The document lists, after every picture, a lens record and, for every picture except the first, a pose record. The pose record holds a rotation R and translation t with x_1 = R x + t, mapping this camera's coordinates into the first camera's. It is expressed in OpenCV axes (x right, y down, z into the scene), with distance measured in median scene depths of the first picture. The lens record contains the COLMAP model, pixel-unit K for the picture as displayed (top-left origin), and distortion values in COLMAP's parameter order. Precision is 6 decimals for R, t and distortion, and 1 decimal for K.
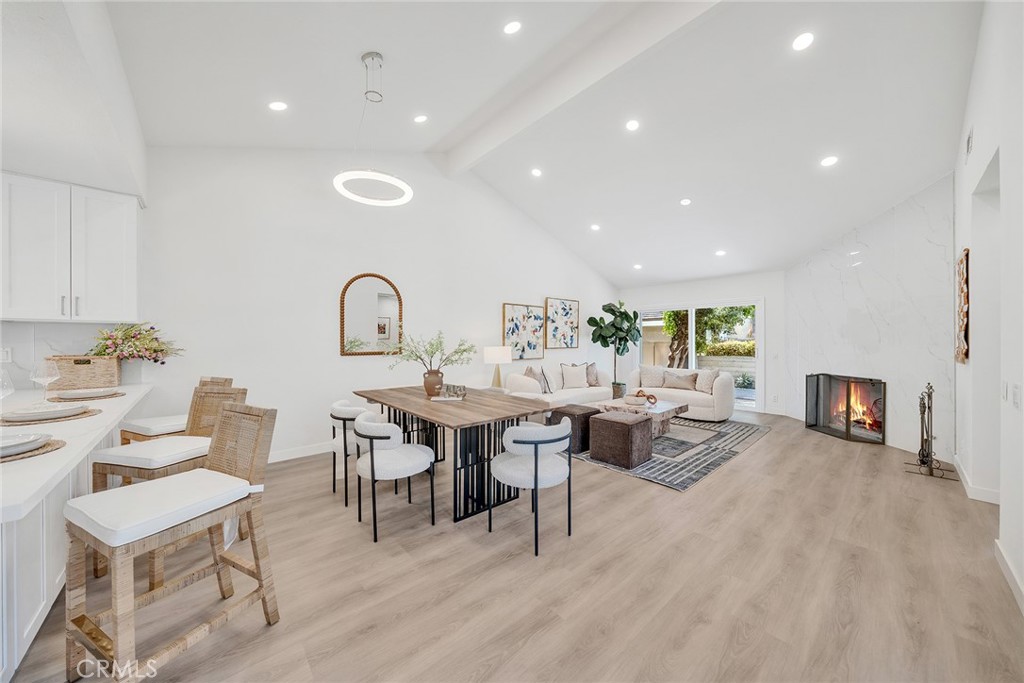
lens RADIAL K [[345.7, 0, 508.5], [0, 345.7, 342.3], [0, 0, 1]] dist [-0.010196, 0.000769]
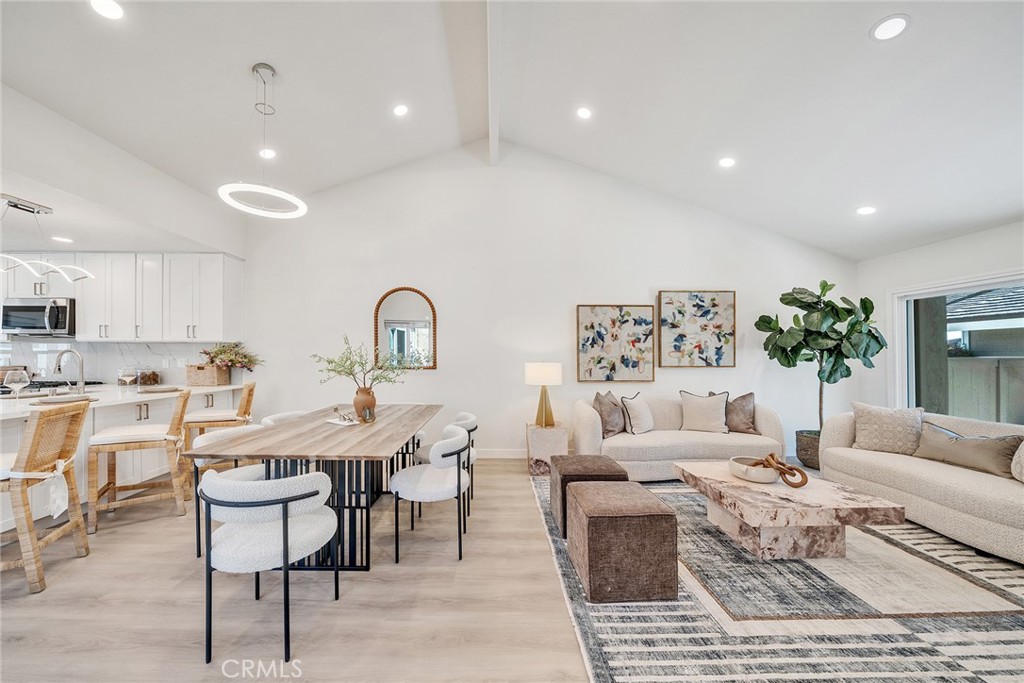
lens RADIAL K [[353.0, 0, 499.7], [0, 353.0, 354.2], [0, 0, 1]] dist [-0.005060, -0.000574]
pose [[0.761143, -0.001676, -0.648582, 0.344436], [-0.004203, 0.999963, -0.007517, 0.000114], [0.648570, 0.008447, 0.761108, 0.292740]]
